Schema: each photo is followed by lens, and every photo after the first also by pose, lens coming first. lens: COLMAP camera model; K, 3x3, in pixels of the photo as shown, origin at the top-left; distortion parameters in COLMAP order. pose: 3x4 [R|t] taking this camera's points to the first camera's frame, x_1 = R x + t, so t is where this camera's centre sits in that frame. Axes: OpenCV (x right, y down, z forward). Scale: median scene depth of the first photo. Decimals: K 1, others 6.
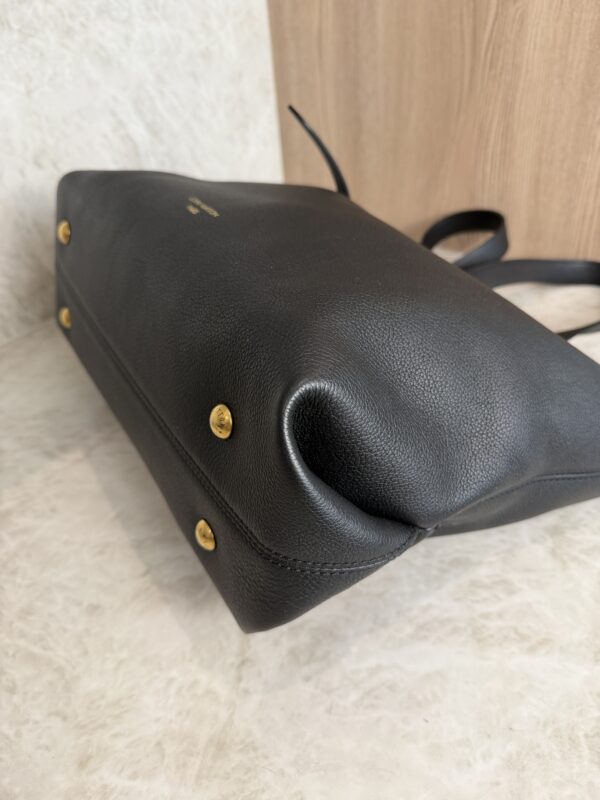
lens RADIAL K [[597.2, 0, 302.5], [0, 597.2, 410.9], [0, 0, 1]] dist [-0.013229, -0.025142]
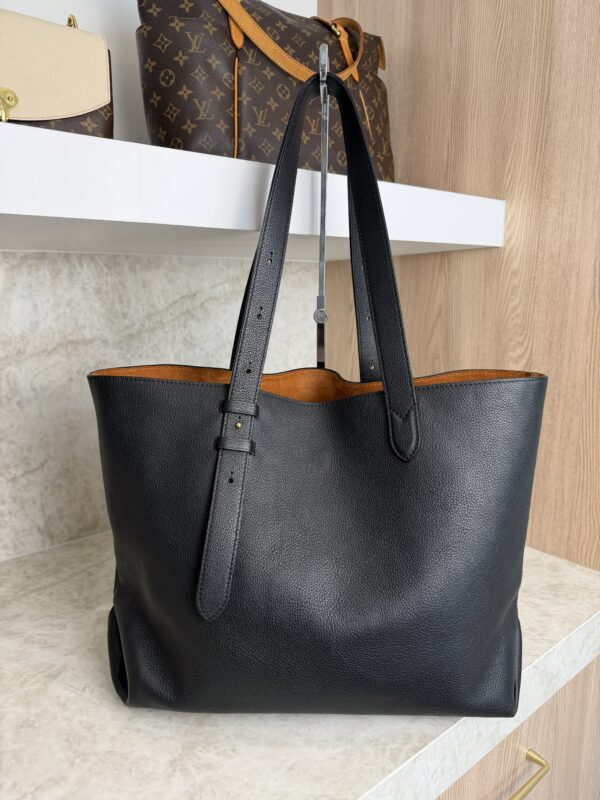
lens RADIAL K [[597.2, 0, 301.8], [0, 597.2, 392.6], [0, 0, 1]] dist [-0.013229, -0.025142]
pose [[0.982149, 0.093848, -0.163022, 0.319292], [-0.156965, 0.886482, -0.435329, 0.326938], [0.103661, 0.453147, 0.885388, -0.924531]]
